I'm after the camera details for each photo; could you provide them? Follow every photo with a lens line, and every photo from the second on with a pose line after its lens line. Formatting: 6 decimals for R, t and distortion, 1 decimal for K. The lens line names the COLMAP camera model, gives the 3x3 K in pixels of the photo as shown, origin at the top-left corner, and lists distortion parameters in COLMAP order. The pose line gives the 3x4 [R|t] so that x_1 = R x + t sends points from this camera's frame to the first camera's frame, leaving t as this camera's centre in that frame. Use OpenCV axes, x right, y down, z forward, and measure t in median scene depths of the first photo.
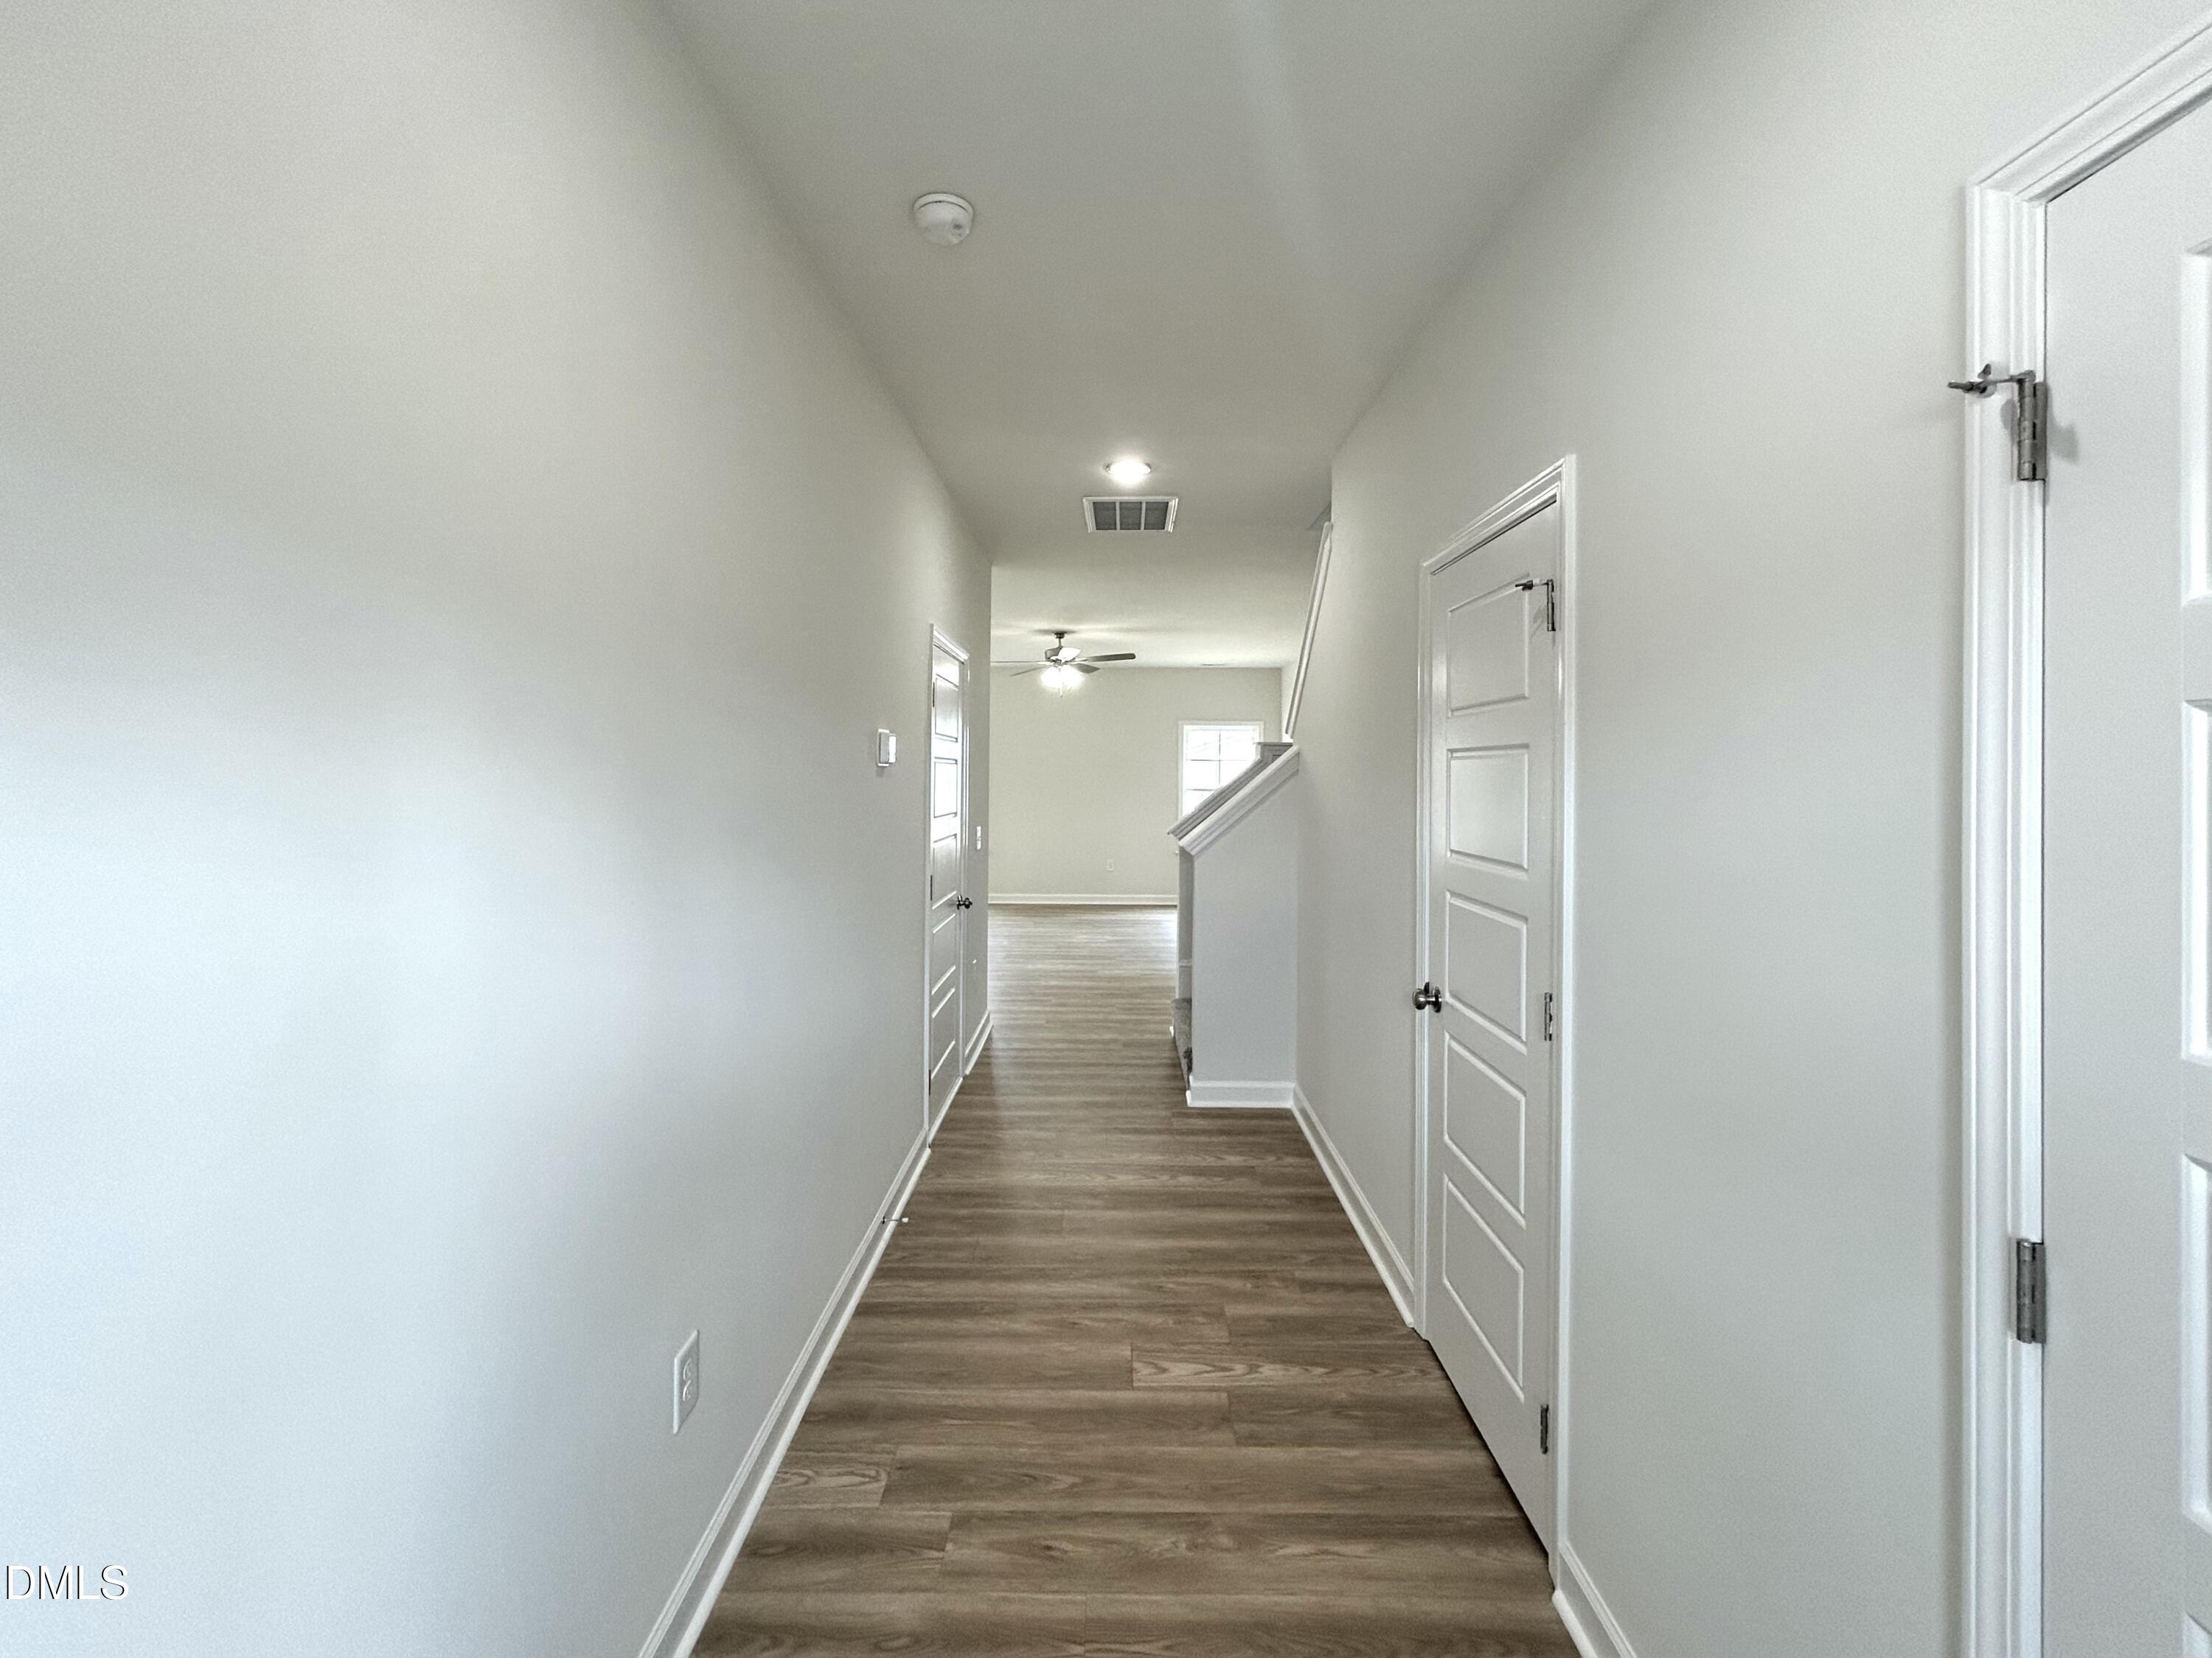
lens RADIAL K [[893.9, 0, 1100.8], [0, 893.9, 773.3], [0, 0, 1]] dist [0.000184, 0.000065]
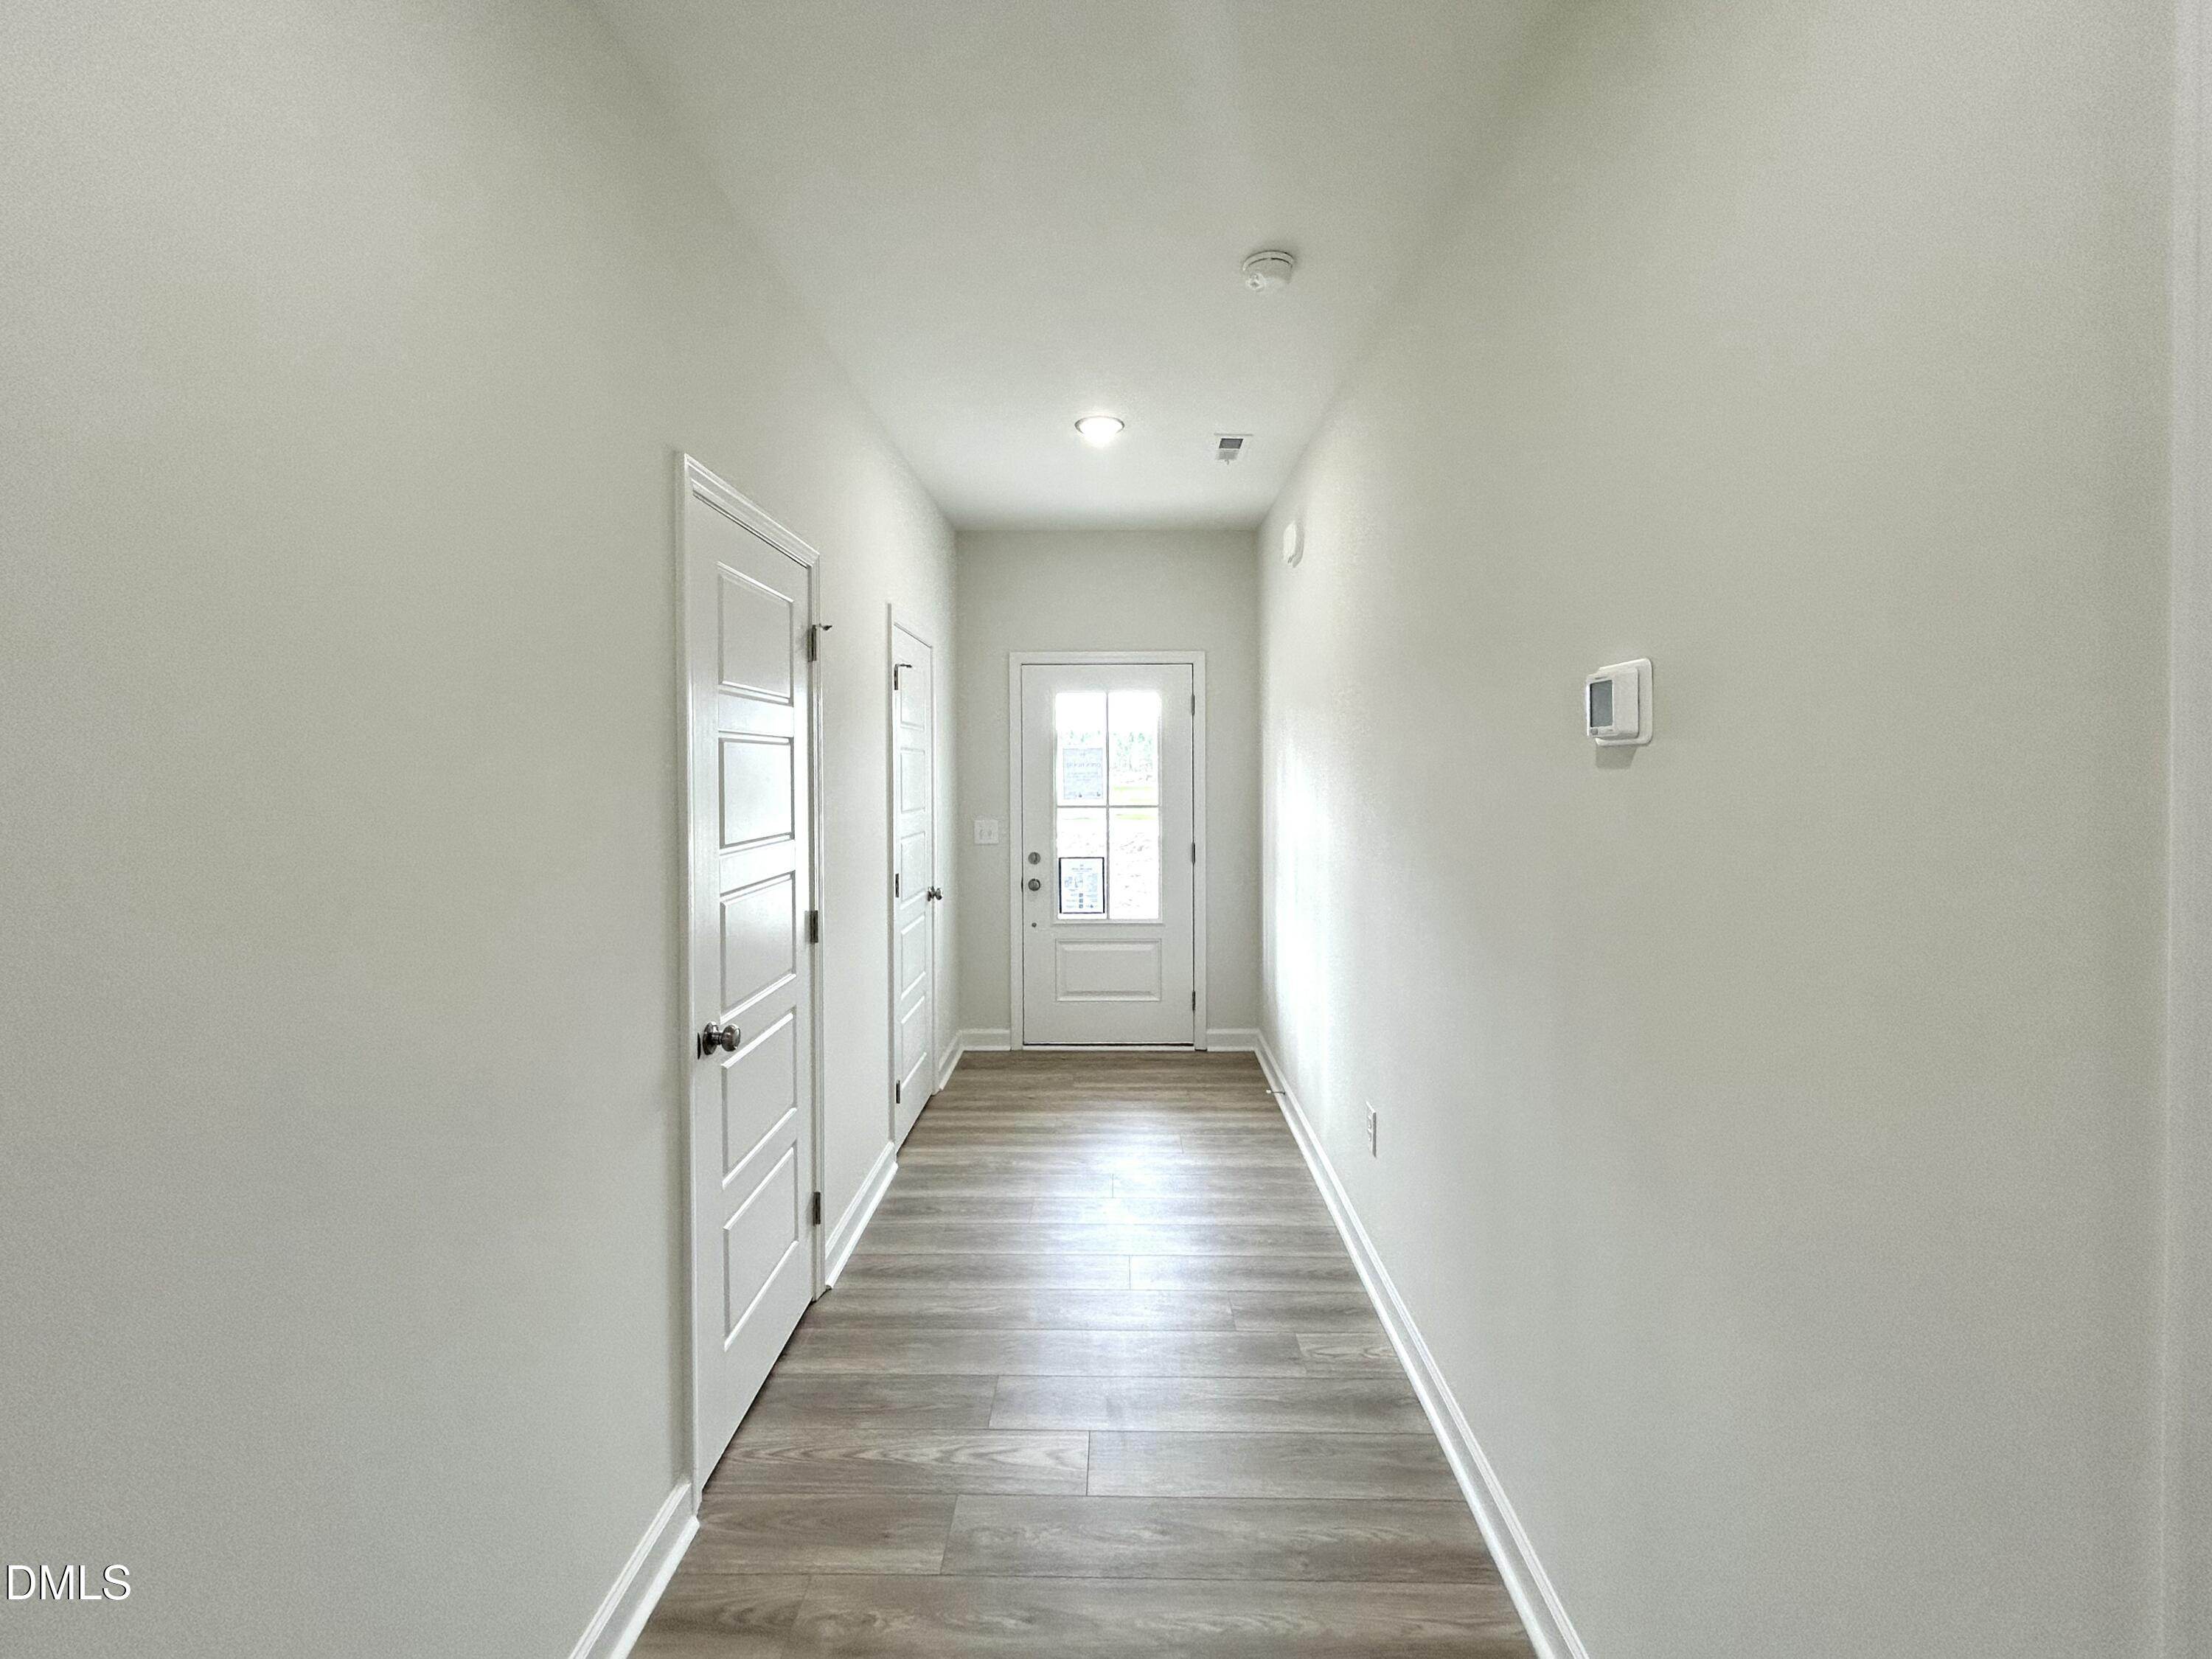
lens RADIAL K [[894.0, 0, 1100.8], [0, 894.0, 773.8], [0, 0, 1]] dist [0.000184, 0.000065]
pose [[-0.999955, -0.004560, 0.008304, 0.017138], [-0.004503, 0.999966, 0.006890, 0.008682], [-0.008335, 0.006852, -0.999942, 1.709132]]
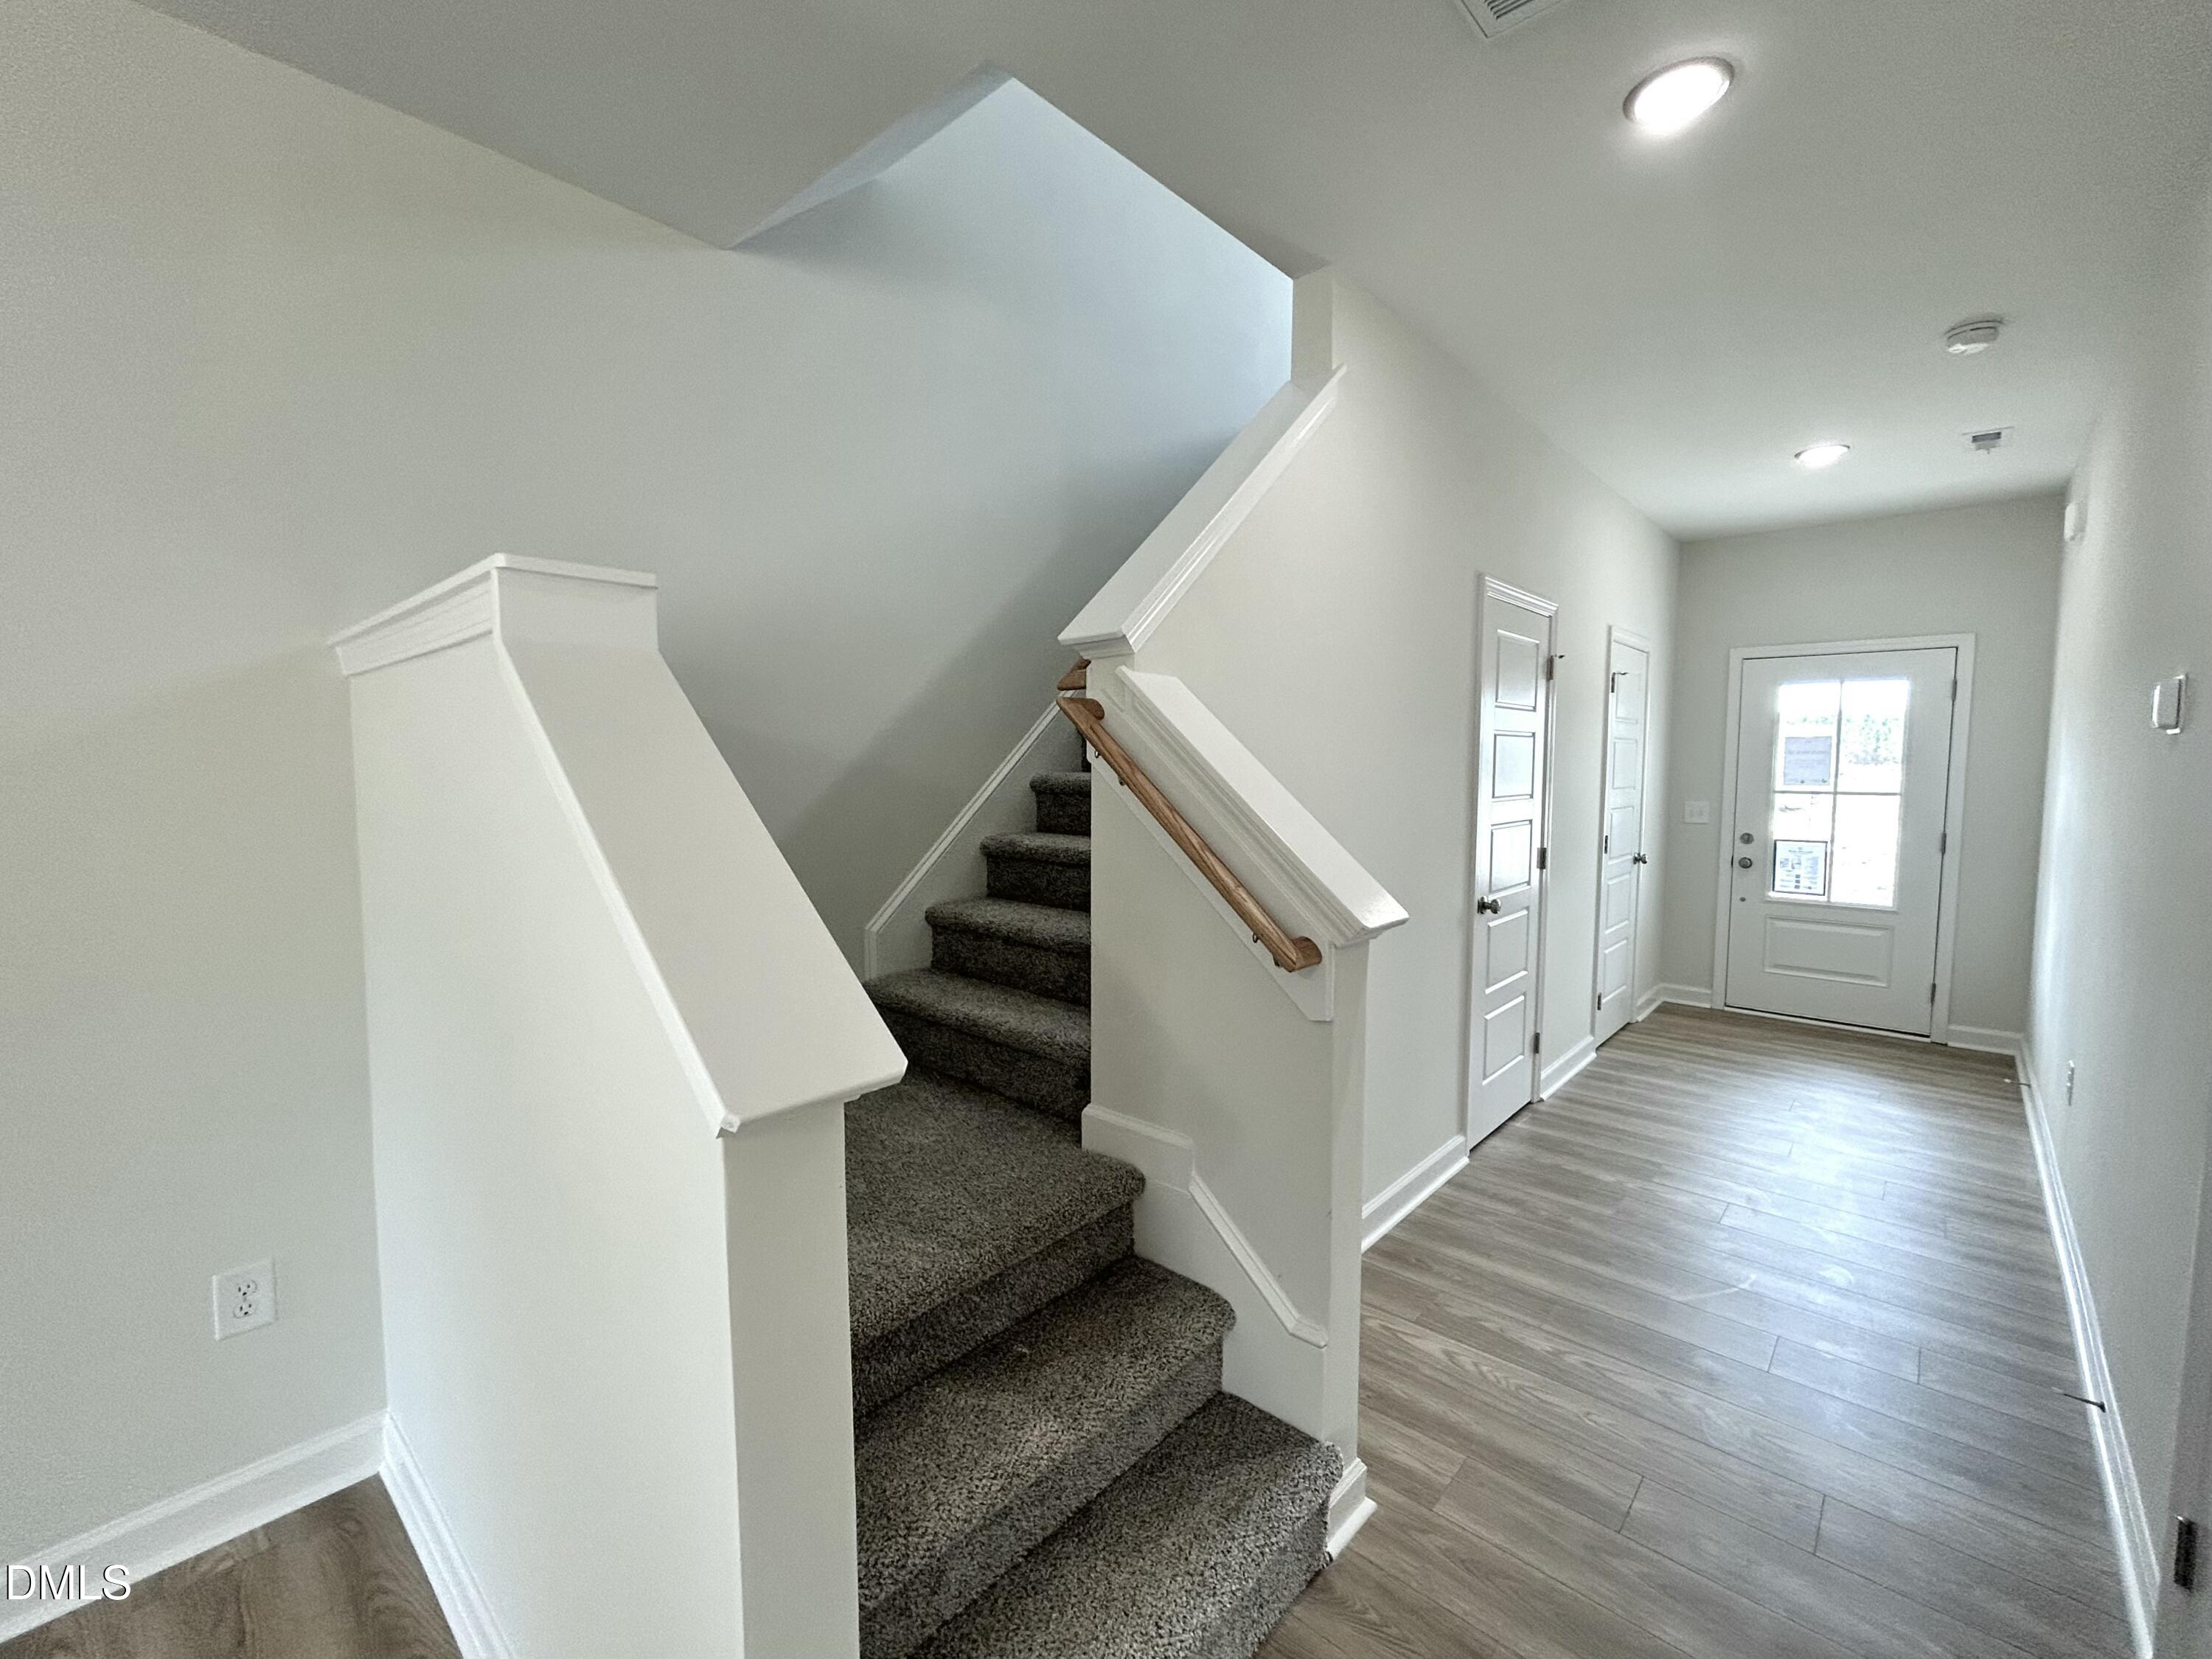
lens RADIAL K [[909.2, 0, 1156.5], [0, 909.2, 825.8], [0, 0, 1]] dist [0.000435, 0.021116]
pose [[-0.763850, -0.061457, 0.642461, -0.140237], [-0.011273, 0.996574, 0.081929, 0.015650], [-0.645295, 0.055339, -0.761926, 2.304037]]
